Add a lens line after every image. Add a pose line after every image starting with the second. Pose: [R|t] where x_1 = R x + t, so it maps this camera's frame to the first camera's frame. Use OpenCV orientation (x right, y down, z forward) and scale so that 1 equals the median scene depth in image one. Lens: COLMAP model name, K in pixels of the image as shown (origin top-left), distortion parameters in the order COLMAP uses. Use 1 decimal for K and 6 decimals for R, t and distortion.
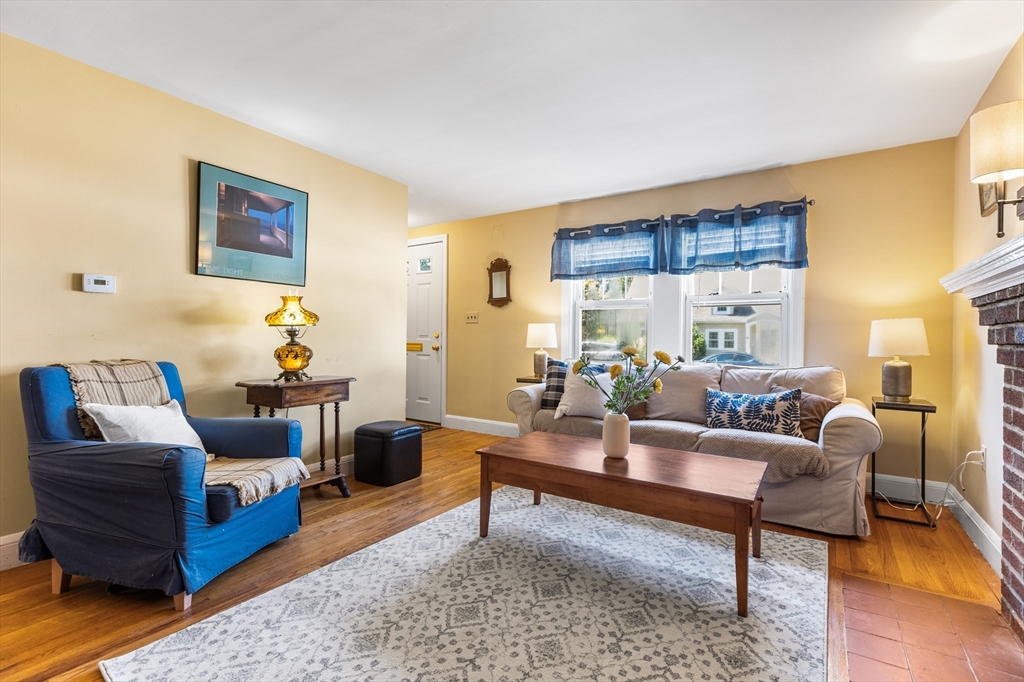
lens RADIAL K [[460.1, 0, 509.3], [0, 460.1, 340.5], [0, 0, 1]] dist [0.001682, -0.000028]
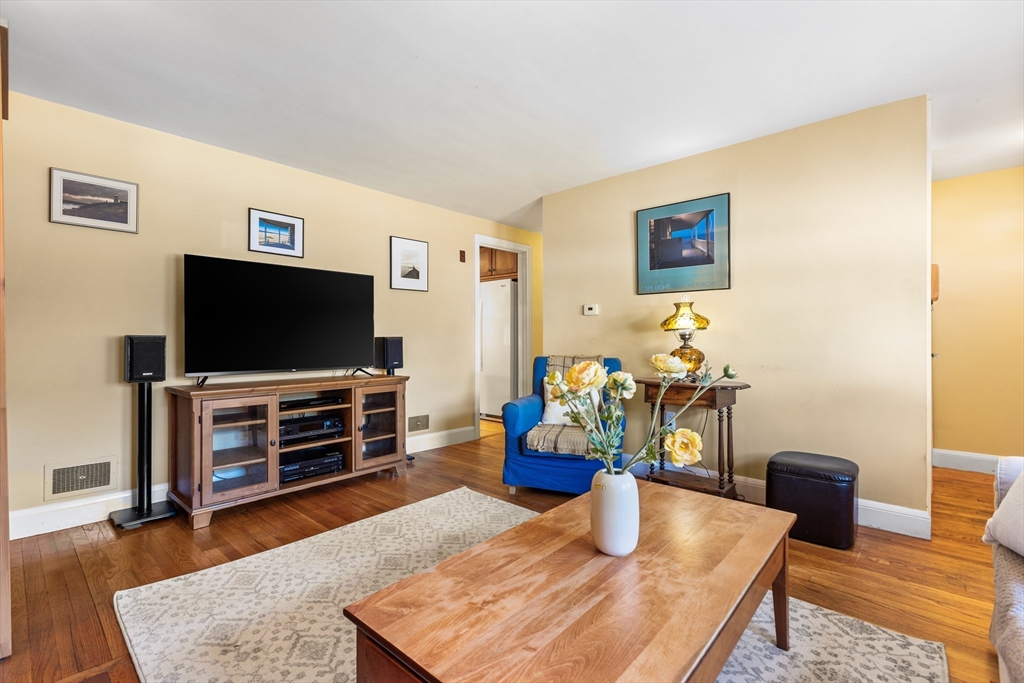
lens RADIAL K [[455.9, 0, 514.9], [0, 455.9, 335.8], [0, 0, 1]] dist [0.000582, -0.000111]
pose [[-0.130074, -0.015375, -0.991385, 0.624020], [-0.006019, 0.999874, -0.014717, -0.000887], [0.991486, 0.004052, -0.130150, 0.737950]]
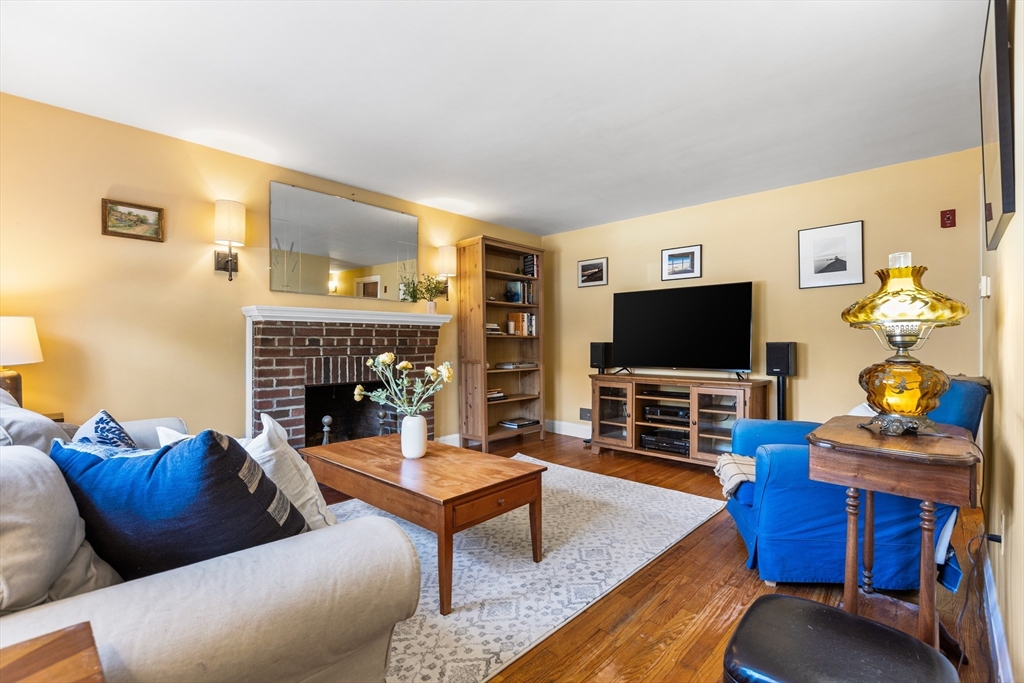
lens RADIAL K [[468.6, 0, 517.1], [0, 468.6, 346.4], [0, 0, 1]] dist [-0.000813, -0.000251]
pose [[-0.988788, -0.009113, 0.149048, -0.123058], [-0.007835, 0.999927, 0.009160, -0.009665], [-0.149121, 0.007889, -0.988788, 1.569923]]
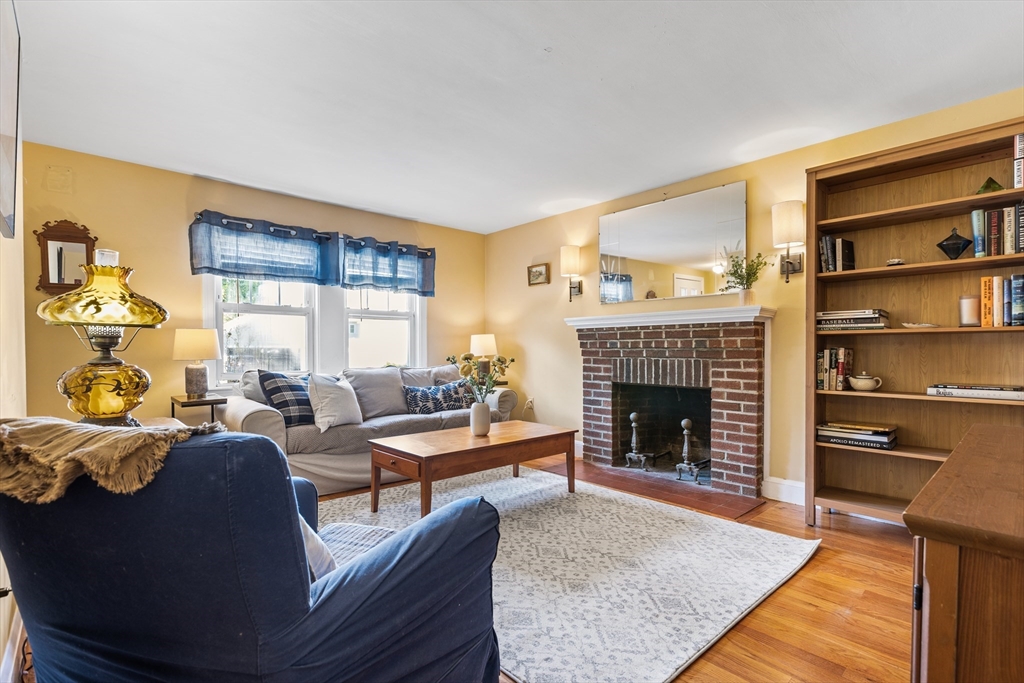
lens RADIAL K [[482.1, 0, 492.8], [0, 482.1, 351.4], [0, 0, 1]] dist [-0.018083, -0.000115]
pose [[0.263026, -0.016363, 0.964650, -0.863211], [0.006586, 0.999863, 0.015165, -0.009765], [-0.964766, 0.002364, 0.263097, 0.461001]]
